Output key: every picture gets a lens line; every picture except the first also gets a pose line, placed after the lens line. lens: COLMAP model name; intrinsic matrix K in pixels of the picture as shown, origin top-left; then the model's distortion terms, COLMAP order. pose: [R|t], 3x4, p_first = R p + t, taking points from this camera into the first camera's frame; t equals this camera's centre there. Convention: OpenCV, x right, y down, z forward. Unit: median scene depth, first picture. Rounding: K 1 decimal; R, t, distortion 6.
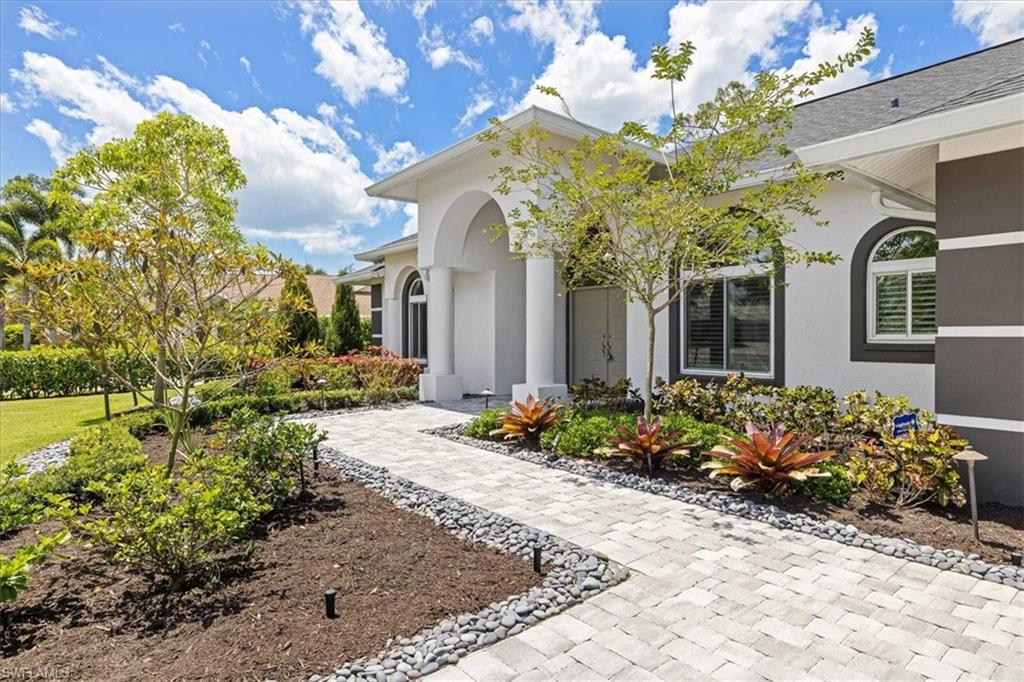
lens RADIAL K [[569.6, 0, 507.4], [0, 569.6, 333.2], [0, 0, 1]] dist [0.008834, 0.000872]
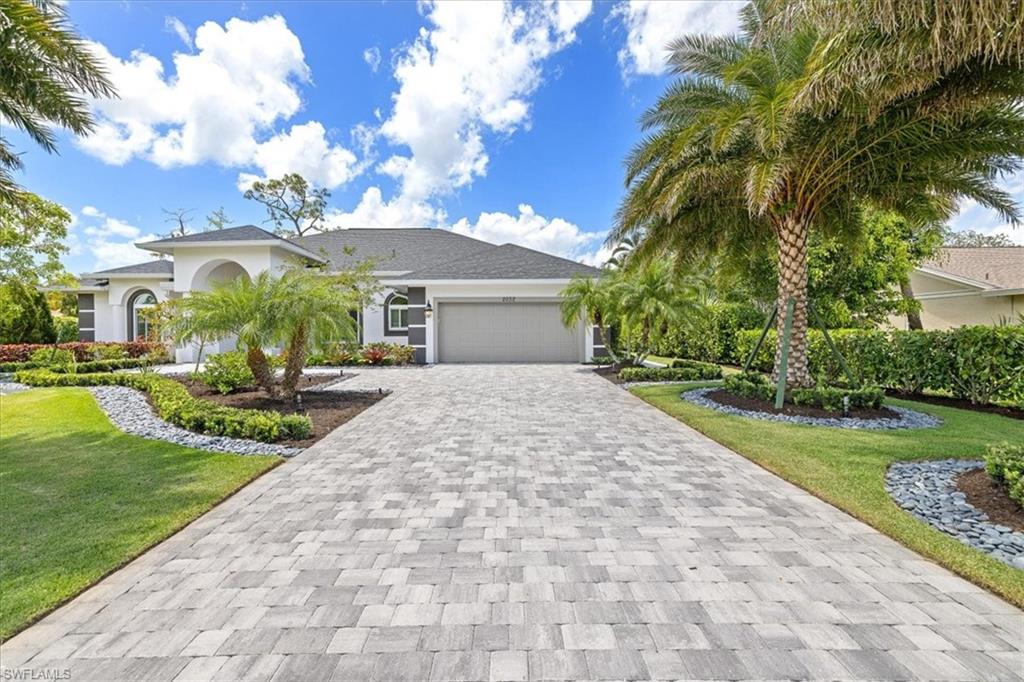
lens RADIAL K [[429.4, 0, 502.6], [0, 429.4, 349.4], [0, 0, 1]] dist [0.005029, 0.000868]
pose [[0.636405, -0.033143, 0.770643, -0.806233], [0.002334, 0.999155, 0.041042, 0.025592], [-0.771352, -0.024321, 0.635944, -1.003088]]
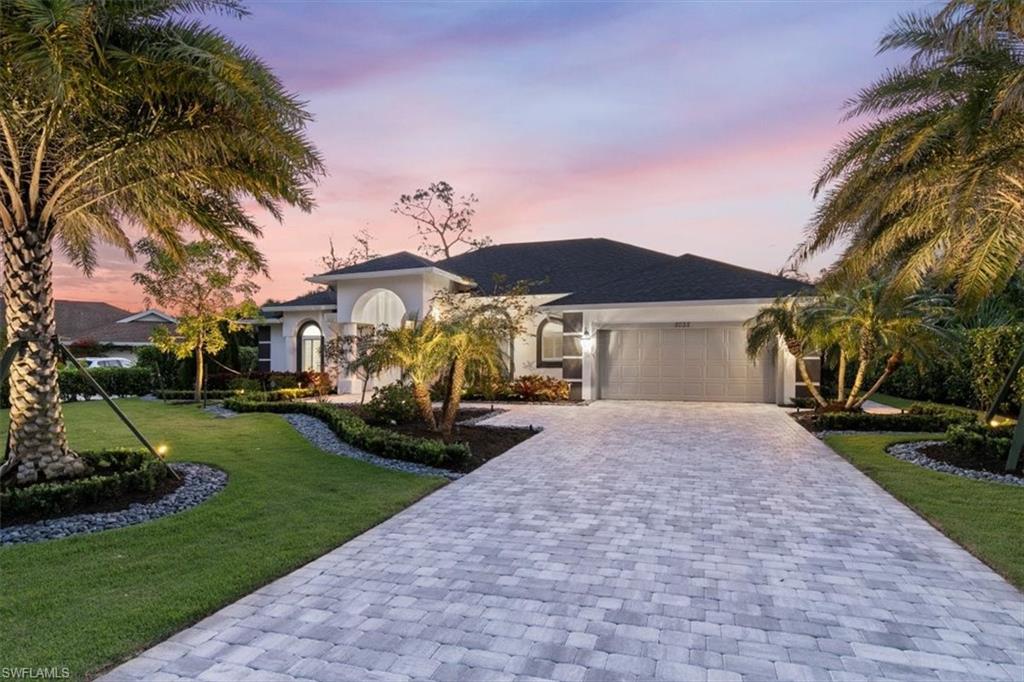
lens RADIAL K [[569.6, 0, 512.4], [0, 569.6, 348.5], [0, 0, 1]] dist [0.008834, 0.000872]
pose [[0.842840, 0.009359, 0.538083, -0.977066], [-0.000130, 0.999852, -0.017187, 0.002481], [-0.538164, 0.014416, 0.842717, -1.254764]]
